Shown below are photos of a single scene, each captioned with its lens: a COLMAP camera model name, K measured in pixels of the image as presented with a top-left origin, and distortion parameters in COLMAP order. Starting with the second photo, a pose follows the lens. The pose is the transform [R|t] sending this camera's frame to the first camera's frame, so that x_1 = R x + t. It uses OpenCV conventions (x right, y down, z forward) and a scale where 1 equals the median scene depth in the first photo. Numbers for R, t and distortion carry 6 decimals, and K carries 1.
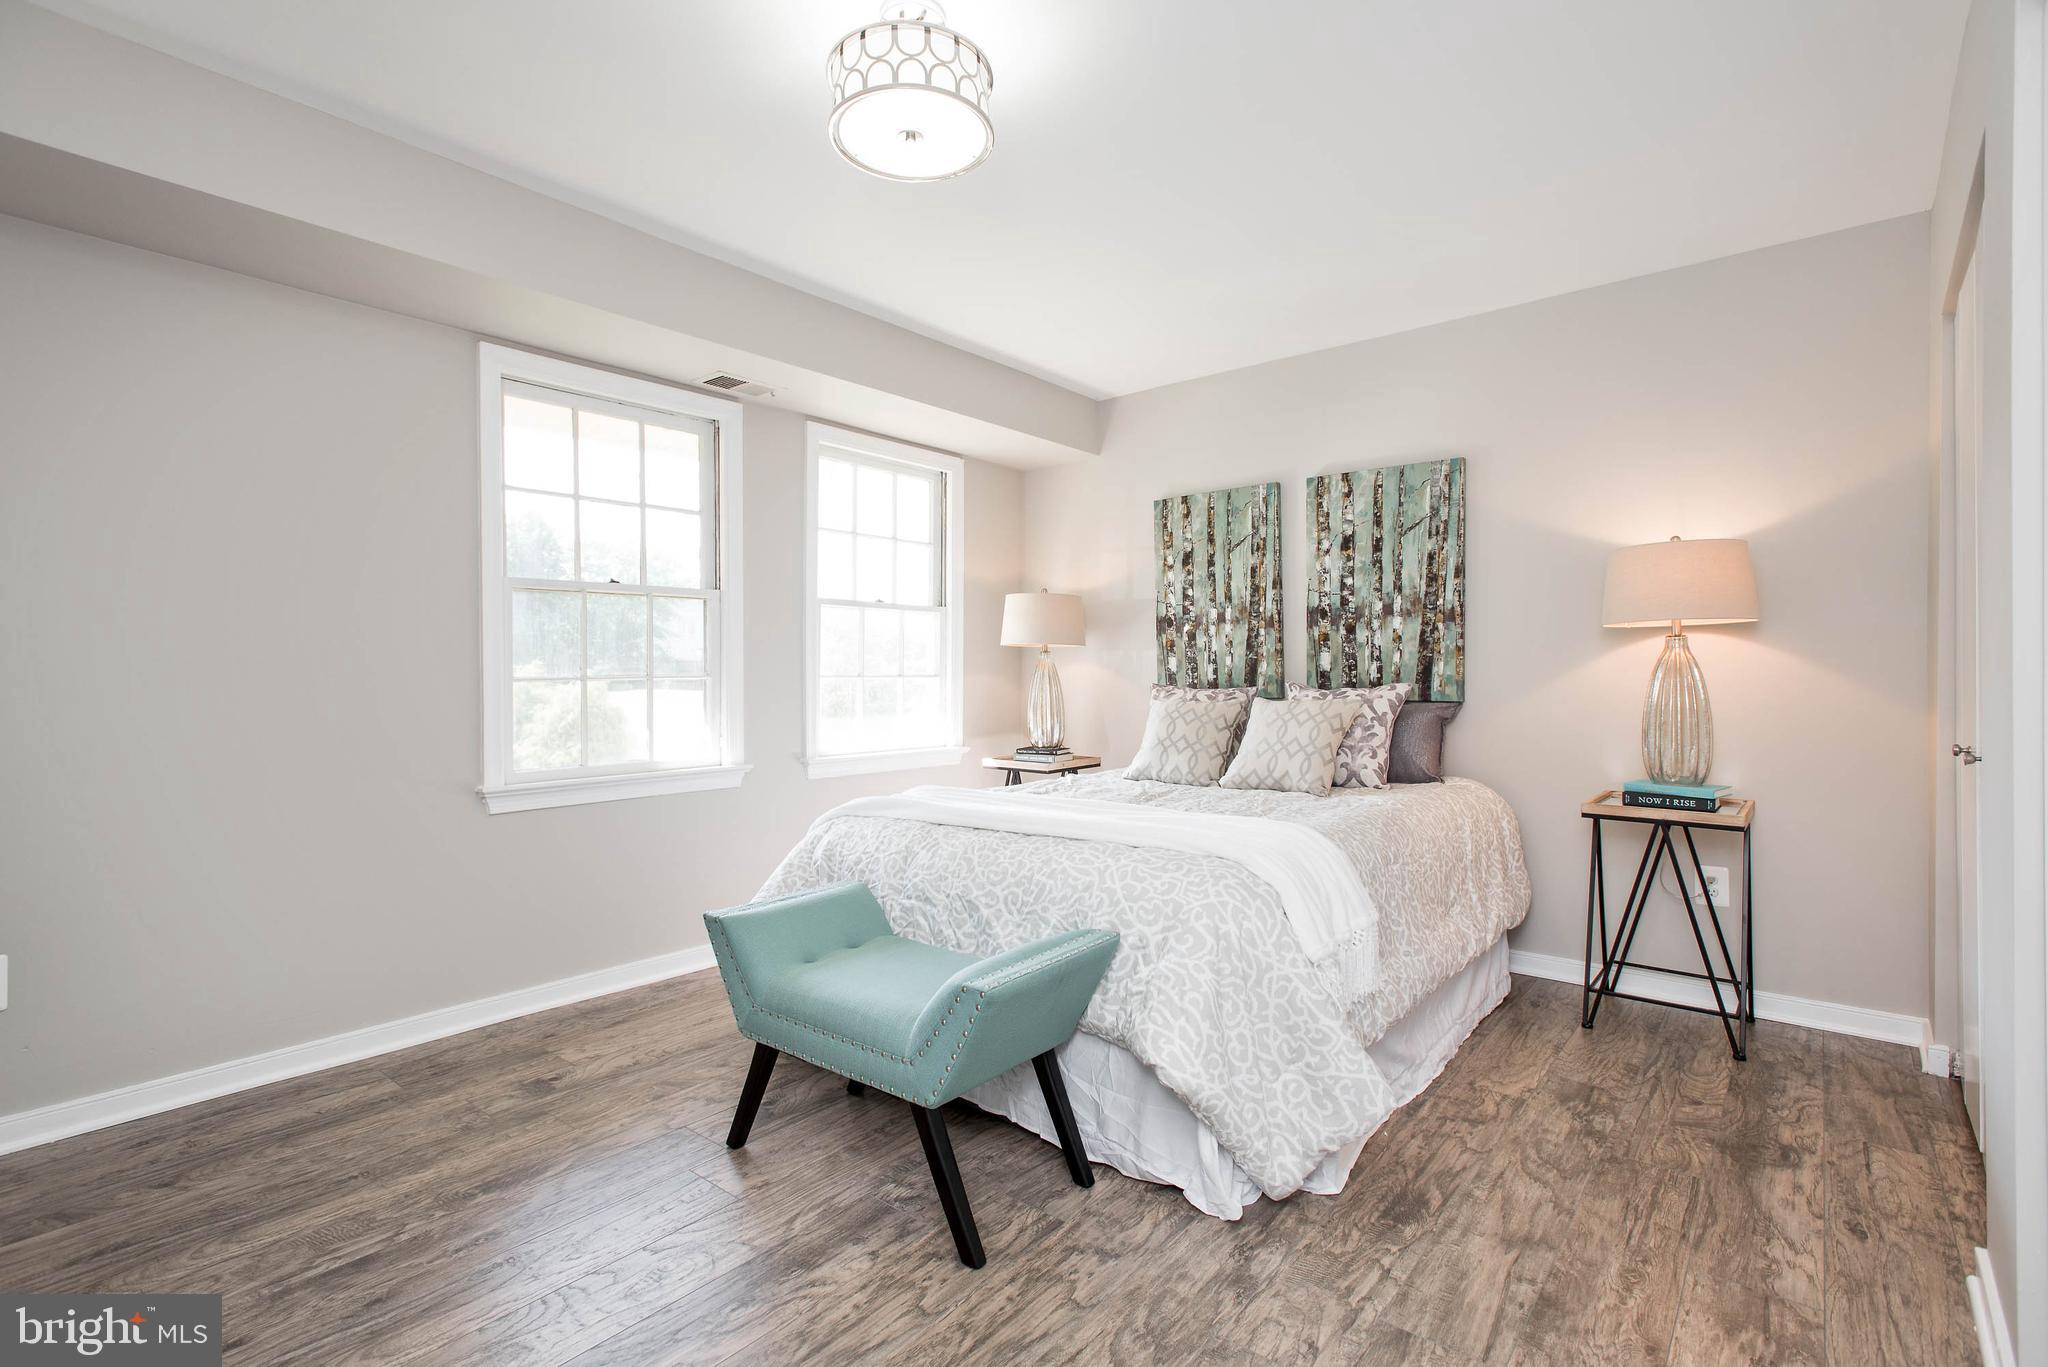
lens RADIAL K [[976.6, 0, 1033.9], [0, 976.6, 682.5], [0, 0, 1]] dist [0.015258, -0.001043]
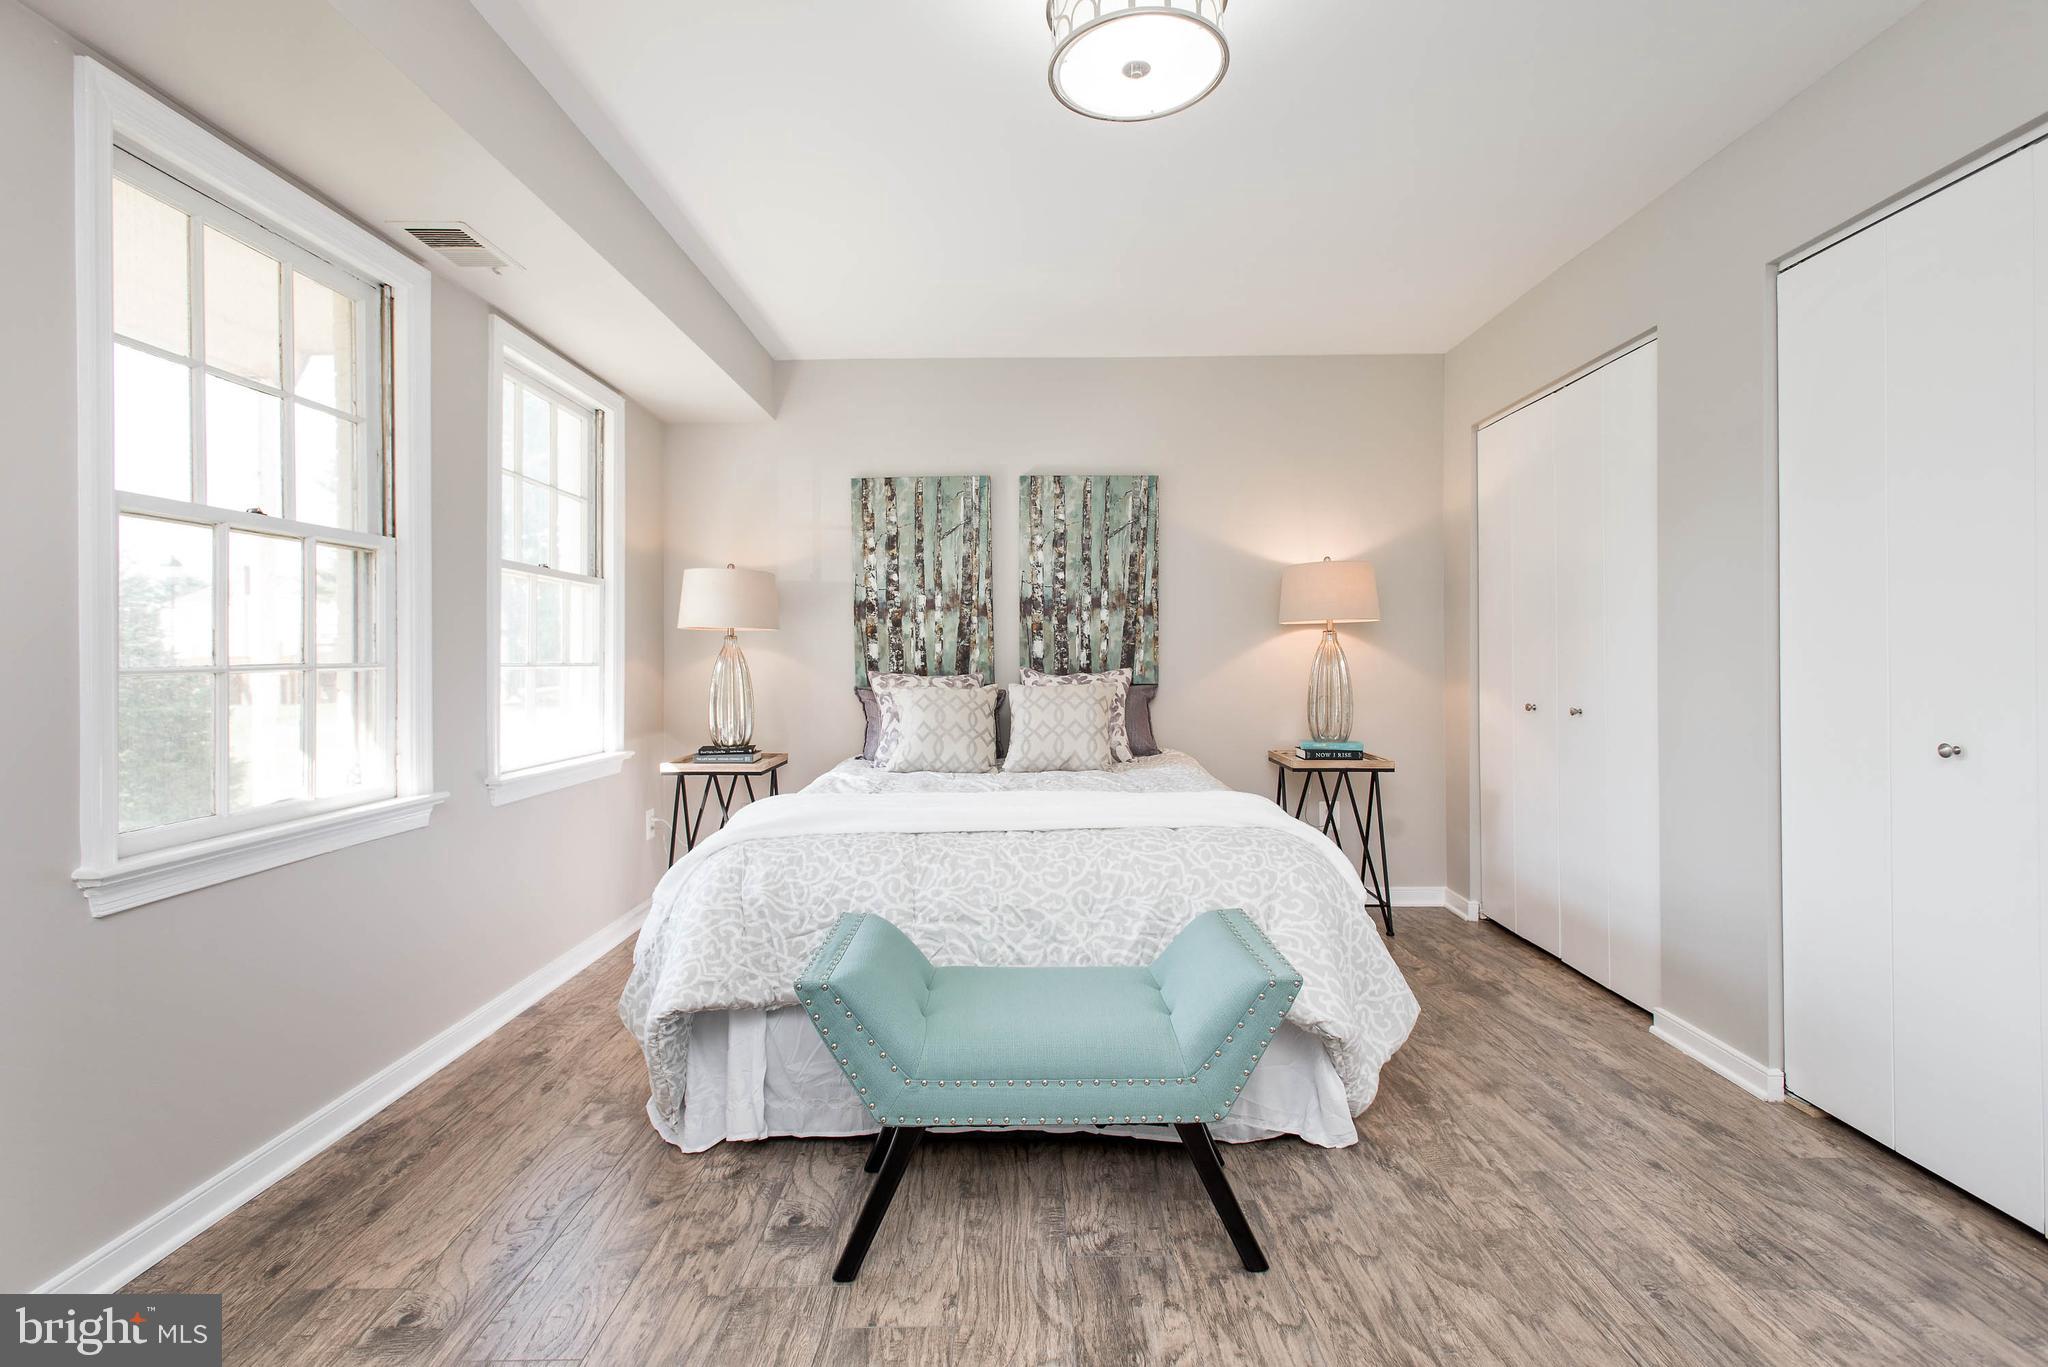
lens RADIAL K [[976.6, 0, 1036.7], [0, 976.6, 665.1], [0, 0, 1]] dist [0.015258, -0.001043]
pose [[0.767855, -0.004564, 0.640607, -0.417147], [0.009646, 0.999944, -0.004438, 0.001035], [-0.640551, 0.009587, 0.767856, 0.192535]]
